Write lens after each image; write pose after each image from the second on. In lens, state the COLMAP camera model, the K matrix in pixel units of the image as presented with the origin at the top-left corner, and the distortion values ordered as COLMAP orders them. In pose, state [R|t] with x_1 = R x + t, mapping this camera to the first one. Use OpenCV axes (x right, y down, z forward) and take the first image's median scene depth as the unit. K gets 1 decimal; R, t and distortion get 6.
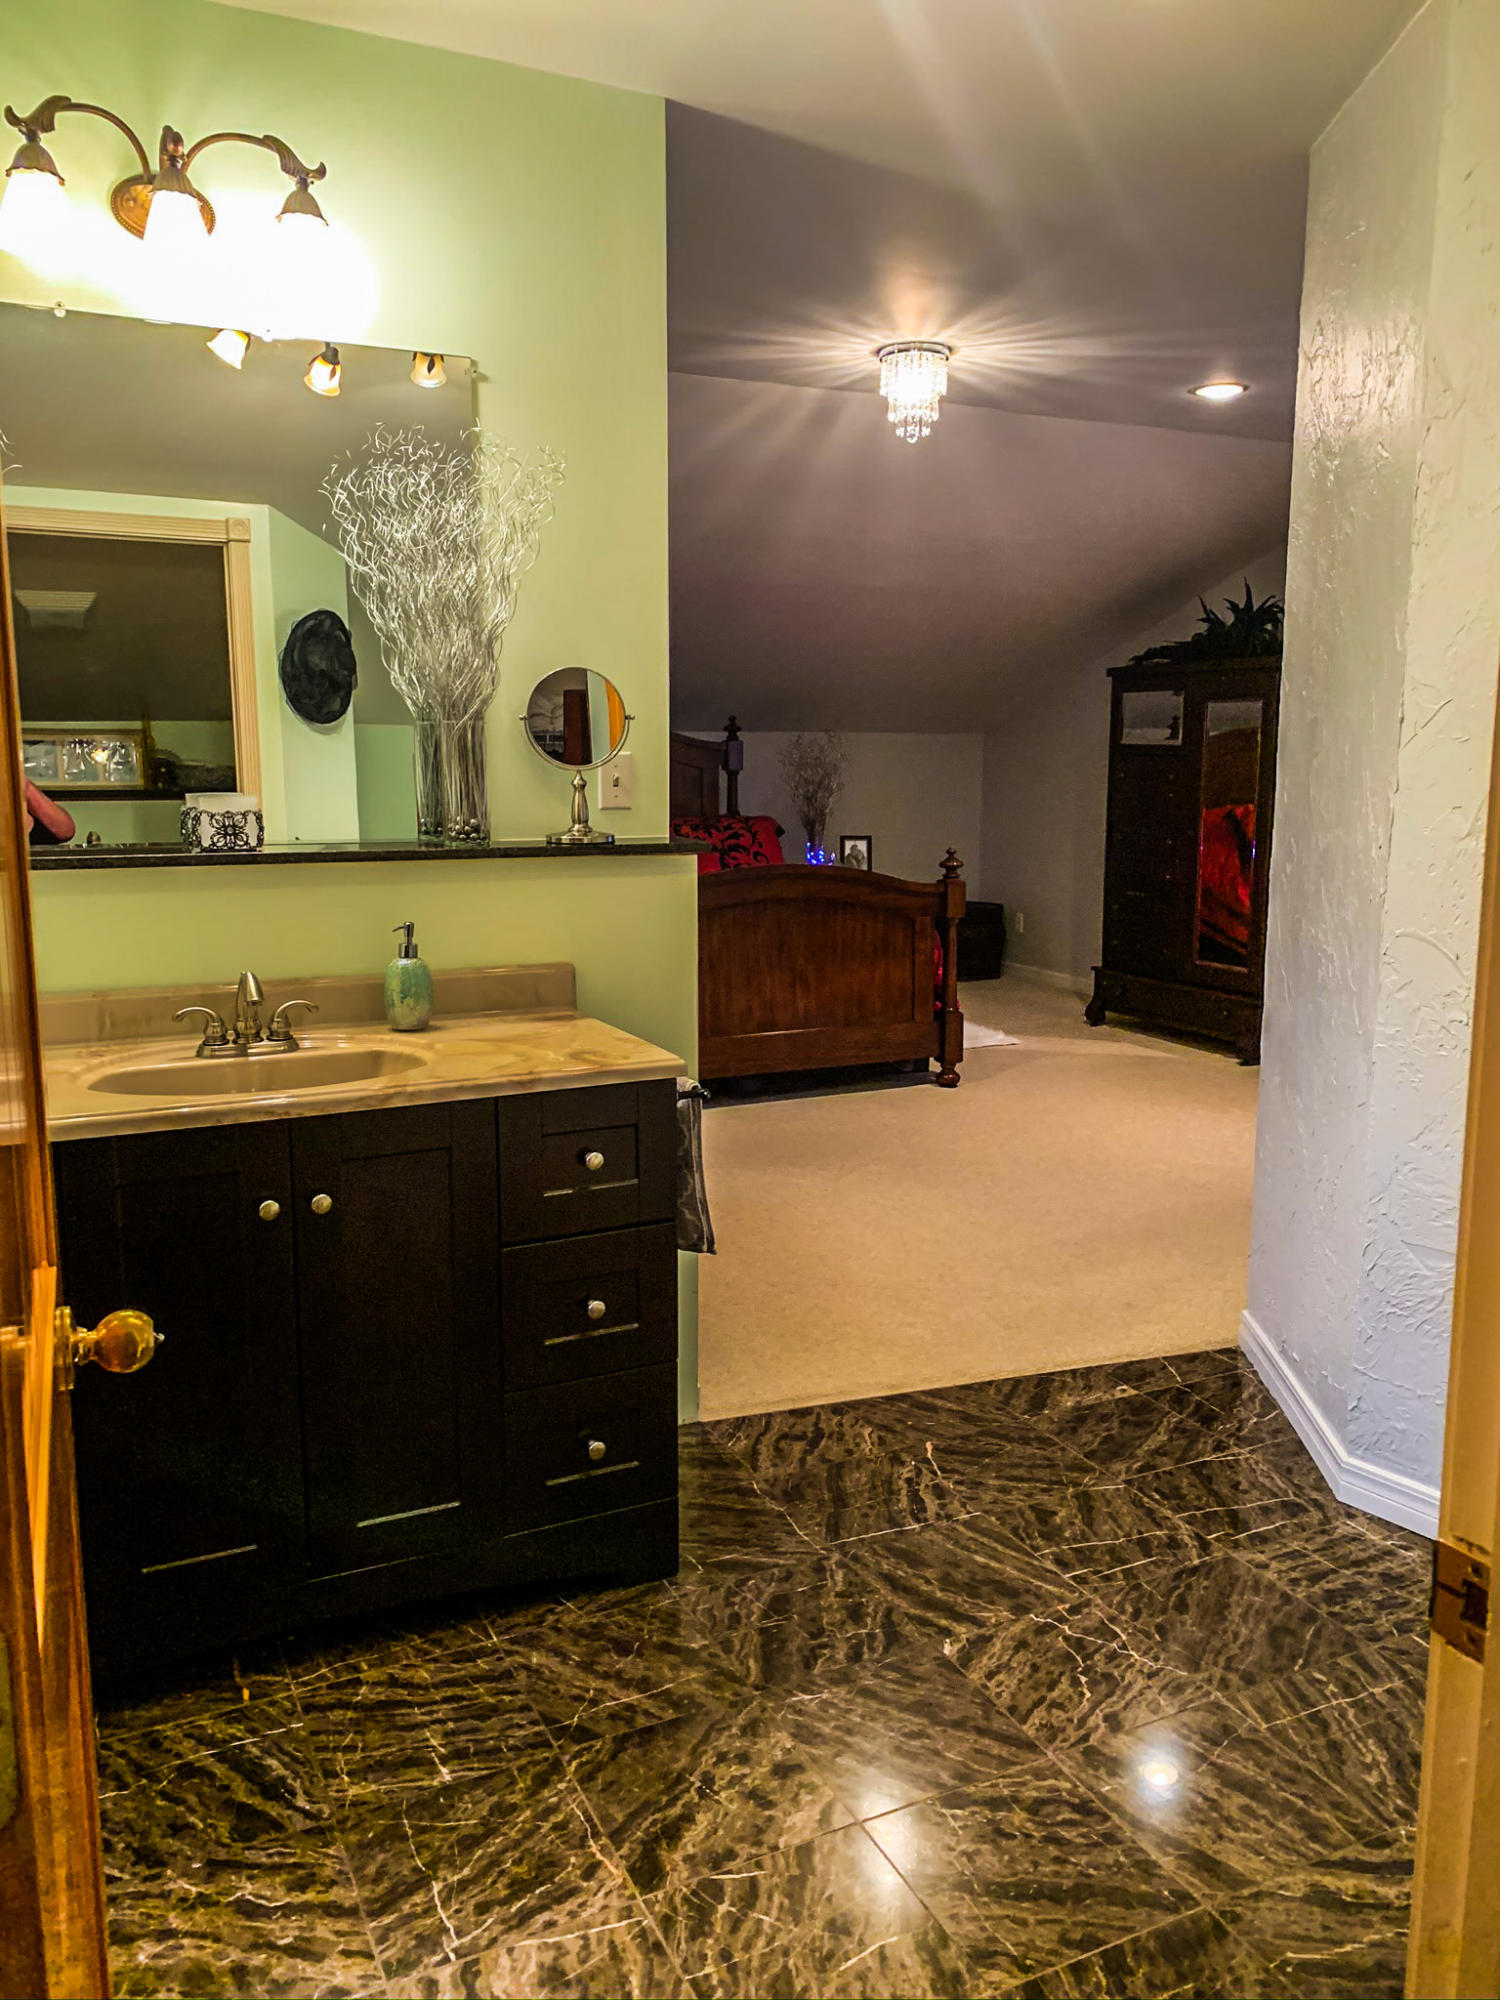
lens RADIAL K [[1533.6, 0, 763.4], [0, 1533.6, 992.1], [0, 0, 1]] dist [0.011379, -0.014331]
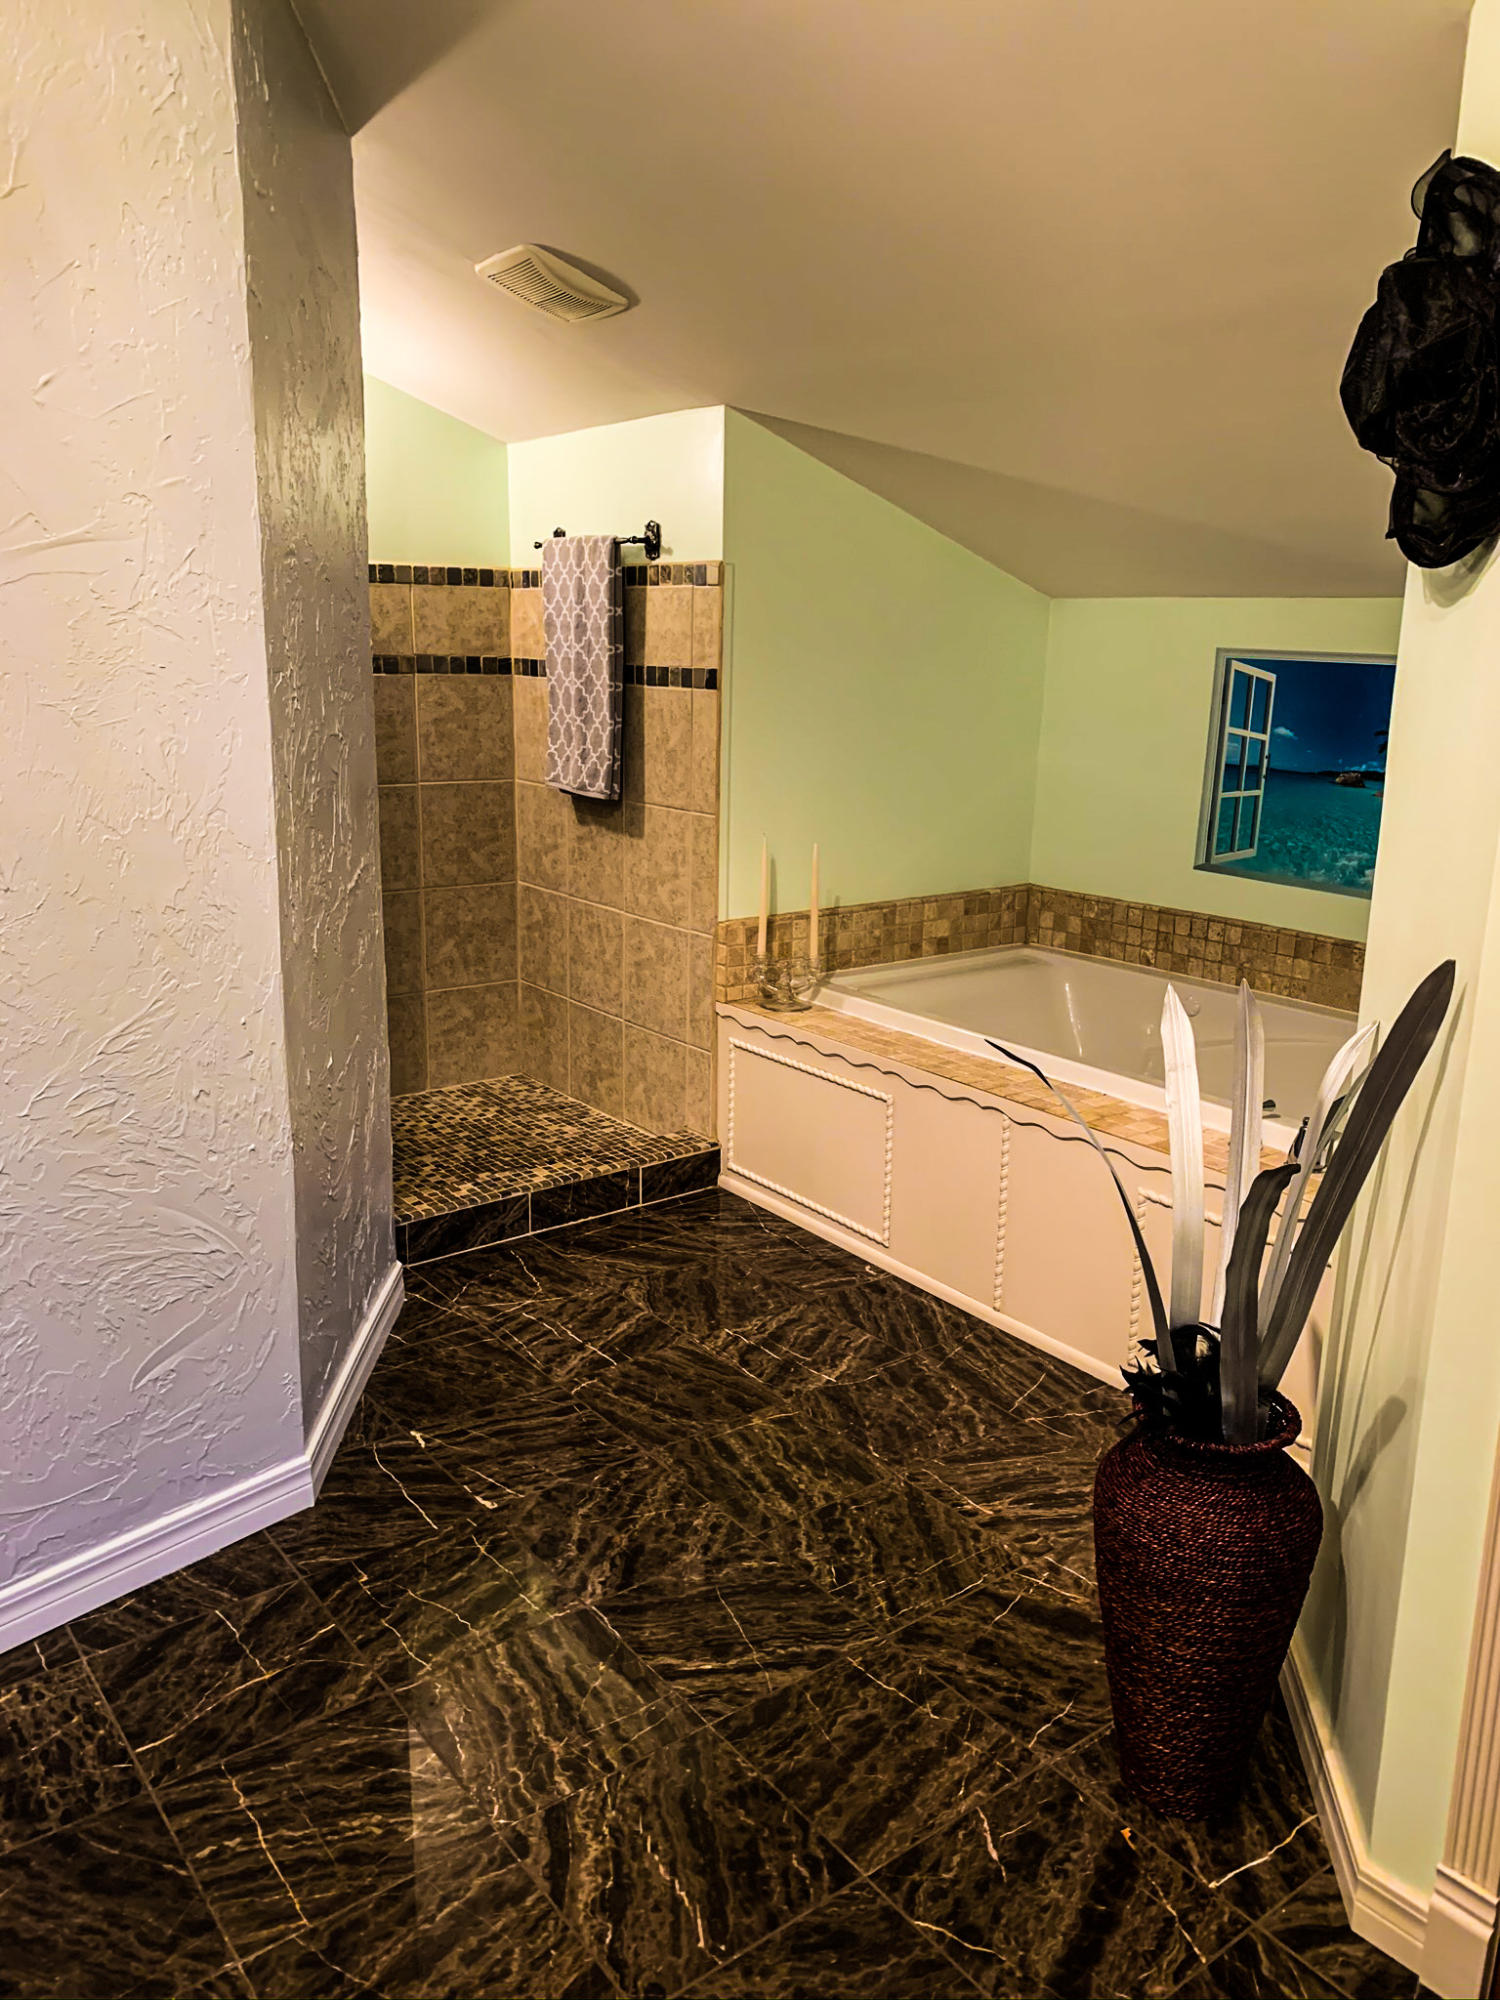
lens RADIAL K [[1533.6, 0, 763.4], [0, 1533.6, 992.1], [0, 0, 1]] dist [0.011379, -0.014331]
pose [[-0.193794, -0.235308, 0.952404, -0.324096], [0.136449, 0.954908, 0.263691, -0.129030], [-0.971507, 0.181056, -0.152948, 0.779510]]
